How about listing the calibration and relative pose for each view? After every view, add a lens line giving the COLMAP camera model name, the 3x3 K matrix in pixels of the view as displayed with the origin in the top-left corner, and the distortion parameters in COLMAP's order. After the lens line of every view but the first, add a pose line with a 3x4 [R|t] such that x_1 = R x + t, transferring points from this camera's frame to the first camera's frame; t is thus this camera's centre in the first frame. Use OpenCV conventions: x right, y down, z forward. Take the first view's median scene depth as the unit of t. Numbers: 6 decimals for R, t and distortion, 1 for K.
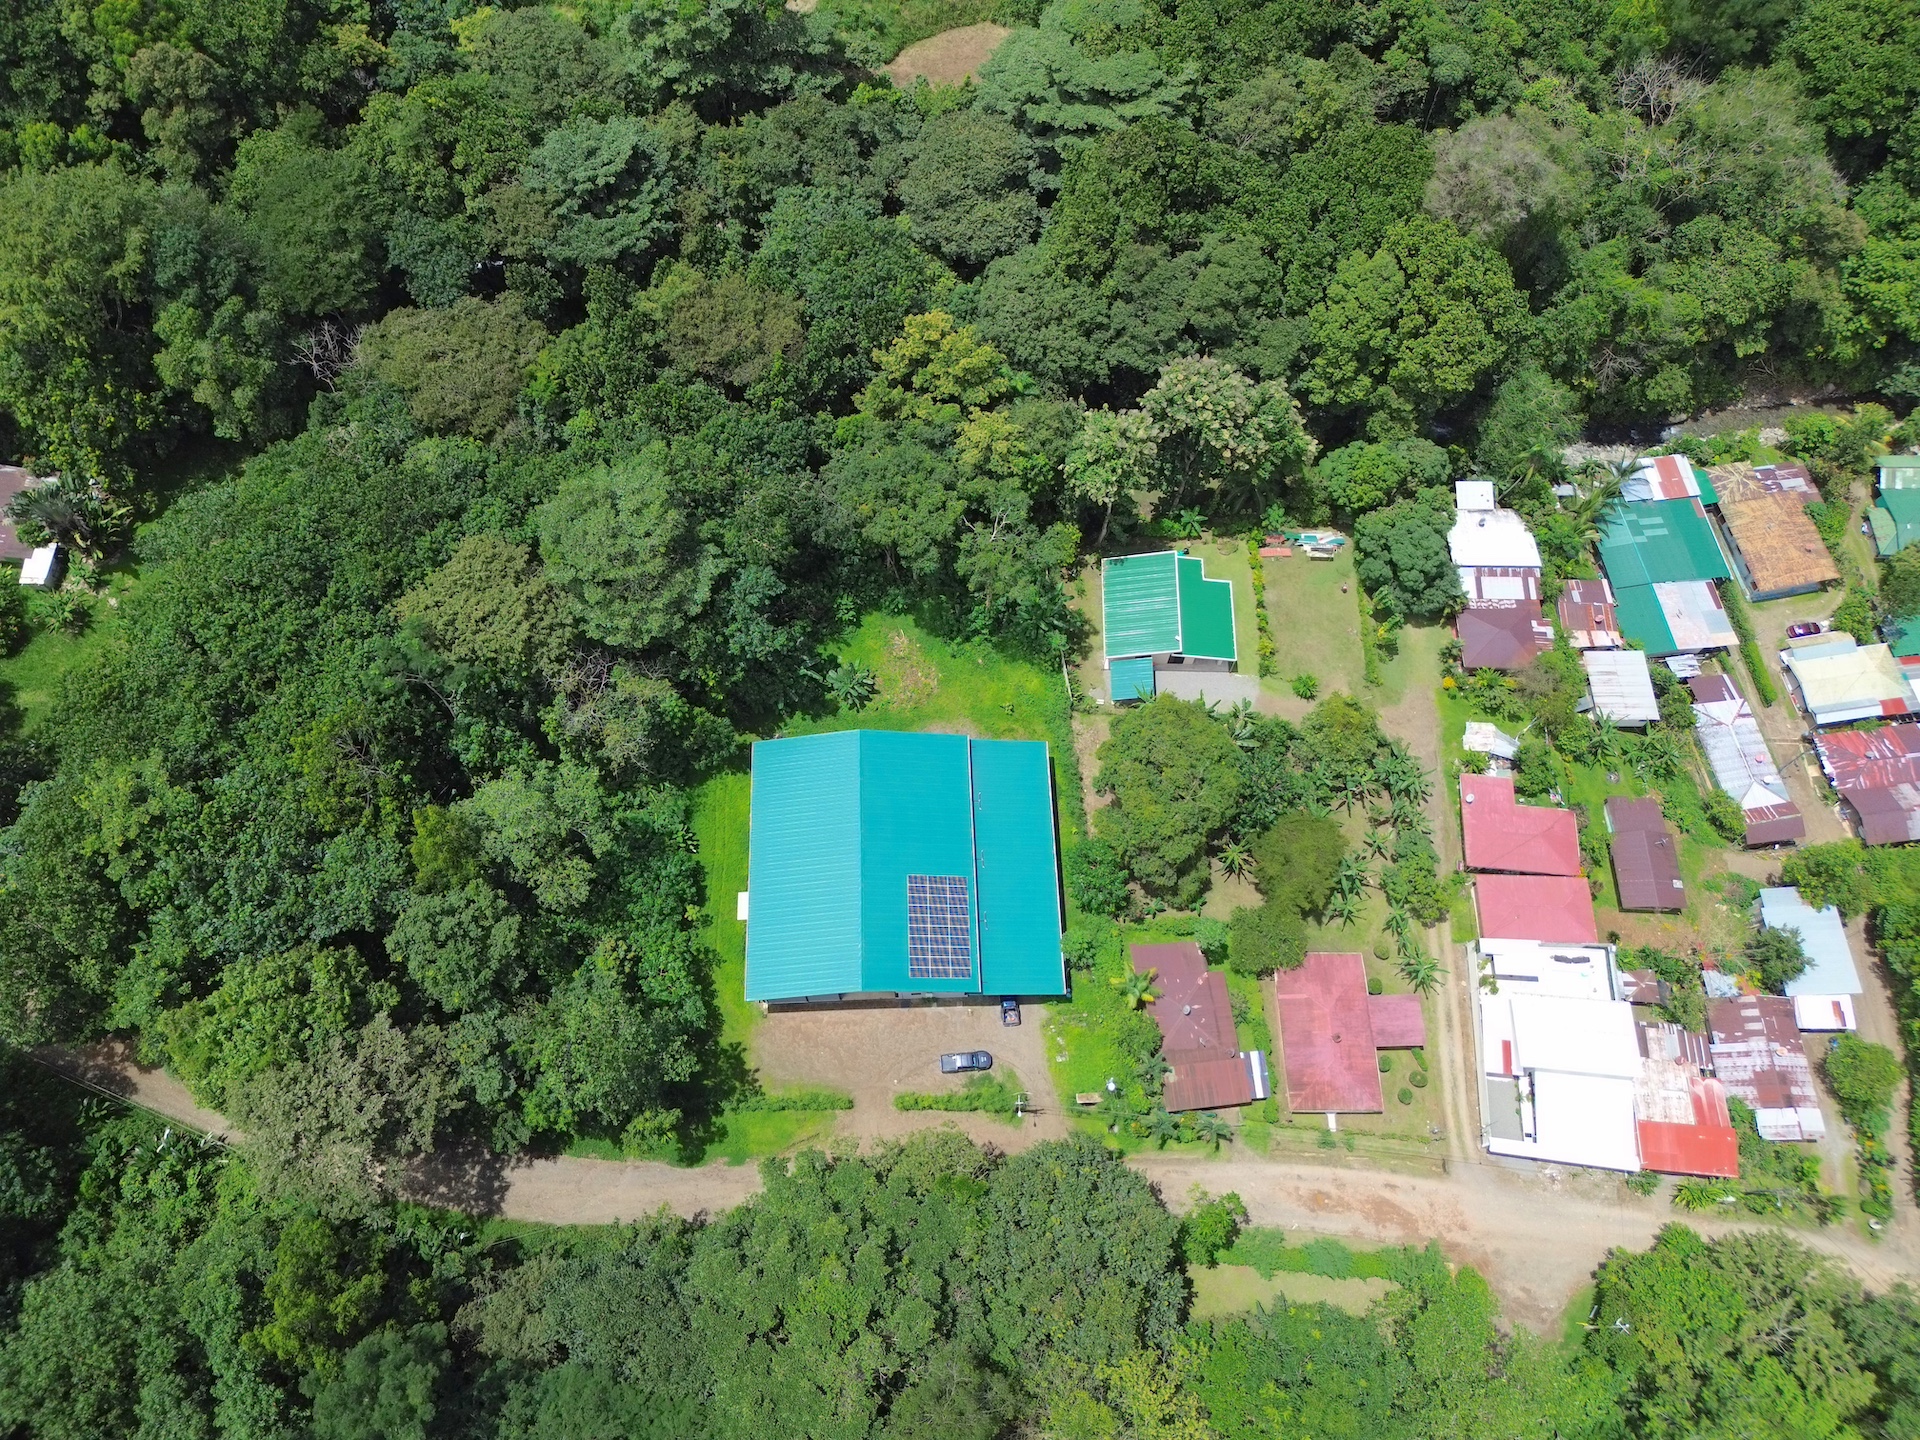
lens RADIAL K [[1348.1, 0, 958.6], [0, 1348.1, 706.2], [0, 0, 1]] dist [0.063878, -0.061094]
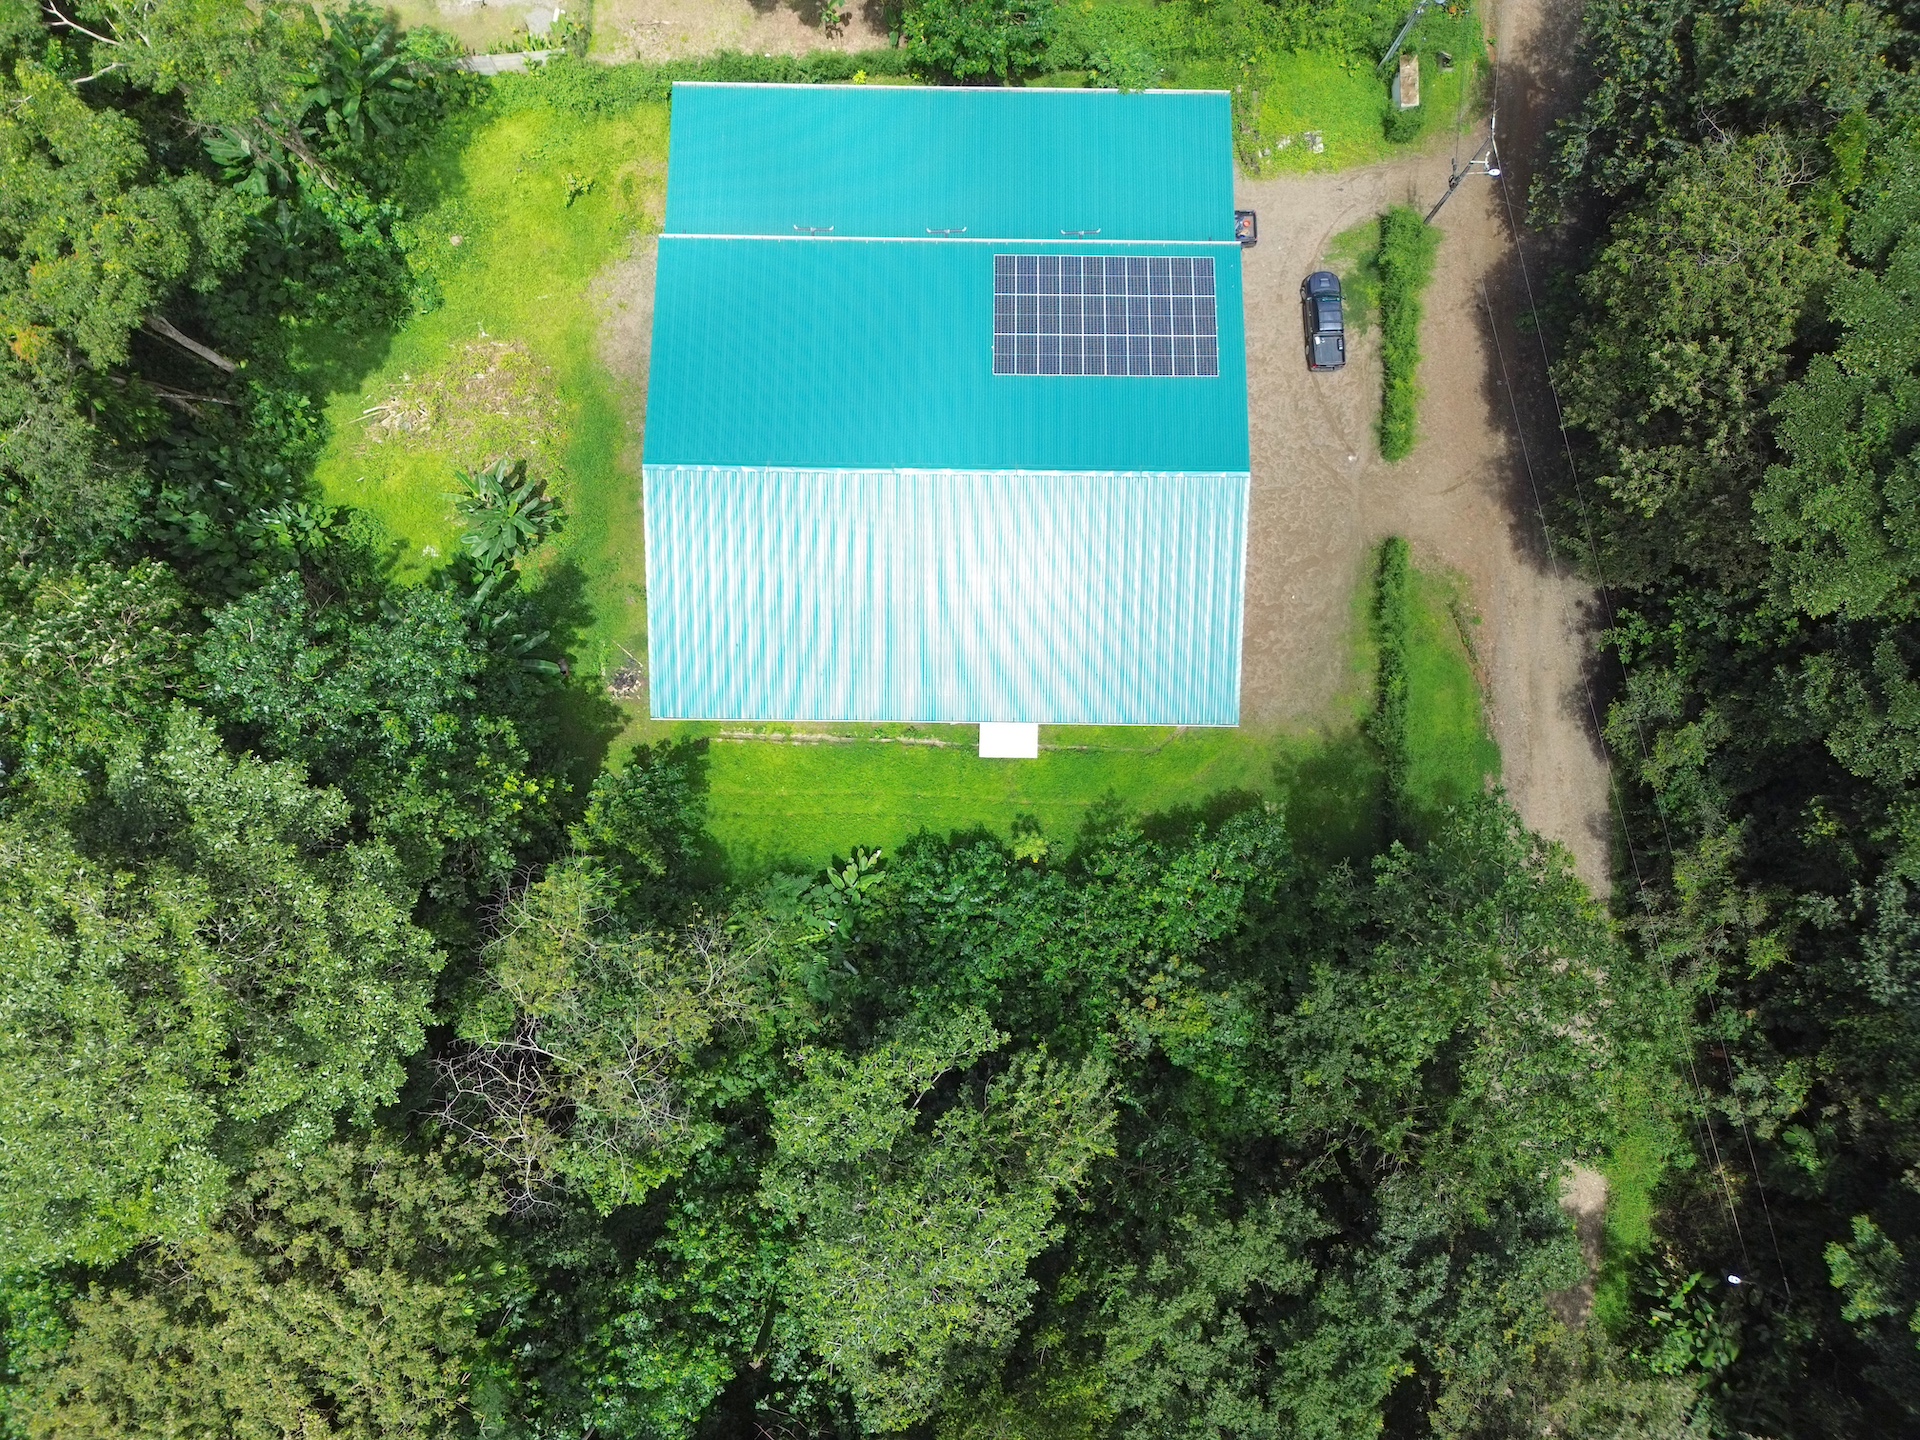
lens RADIAL K [[1348.1, 0, 954.1], [0, 1348.1, 722.6], [0, 0, 1]] dist [0.063878, -0.061094]
pose [[0.047472, -0.997924, 0.043527, -0.179835], [0.906338, 0.061351, 0.418077, -0.073894], [-0.419879, 0.019603, 0.907368, 0.597894]]
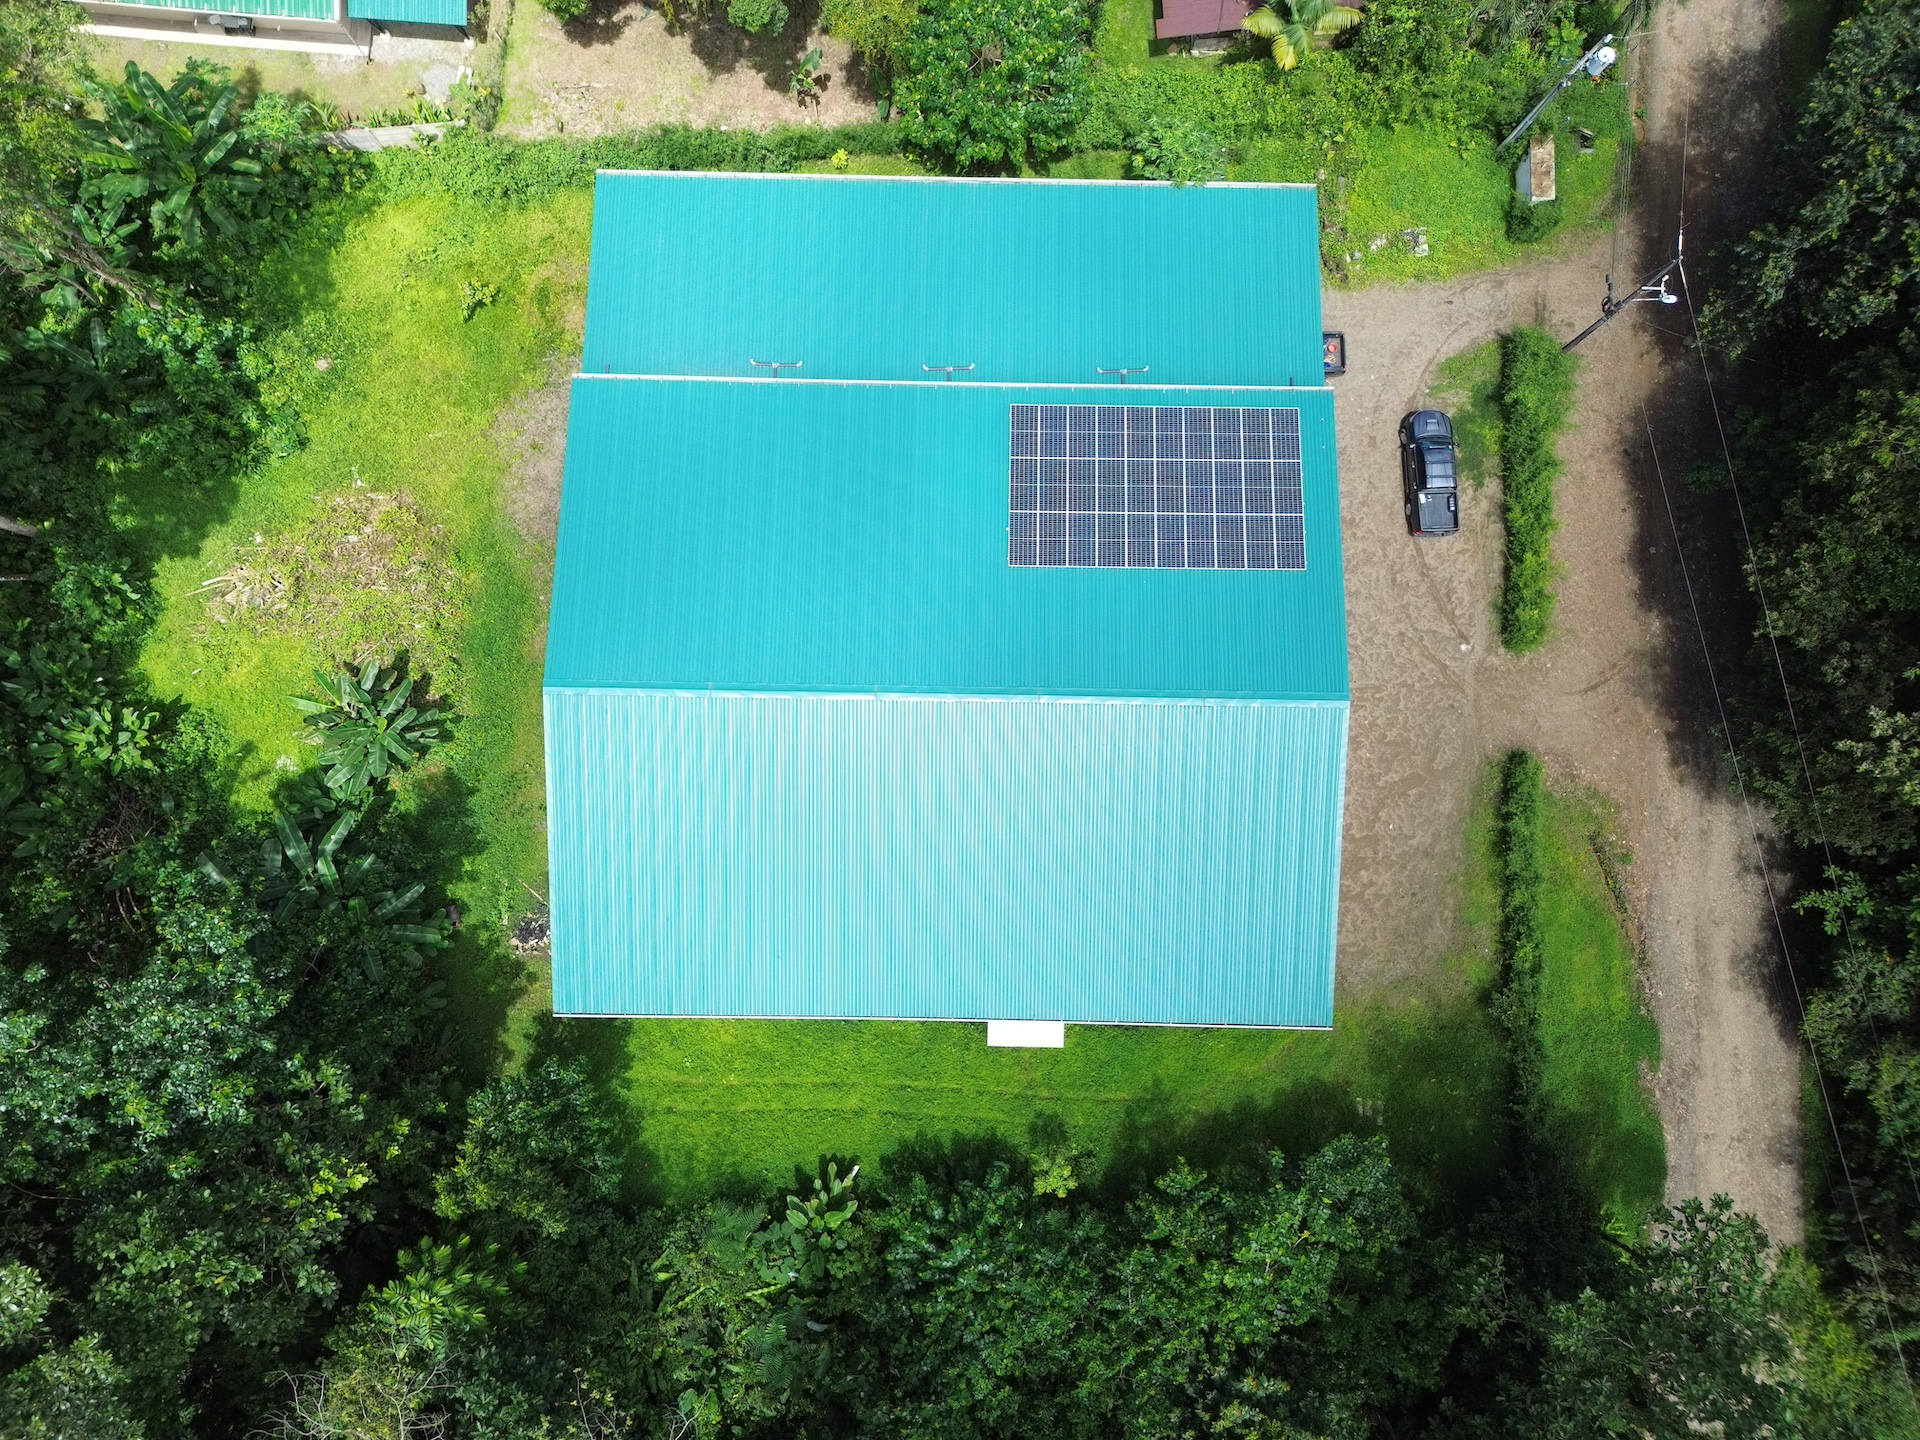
lens RADIAL K [[1348.1, 0, 959.5], [0, 1348.1, 735.8], [0, 0, 1]] dist [0.063878, -0.061094]
pose [[0.052401, -0.997774, 0.041251, -0.098316], [0.906808, 0.064844, 0.416527, -0.028986], [-0.418275, 0.015580, 0.908187, 0.699950]]
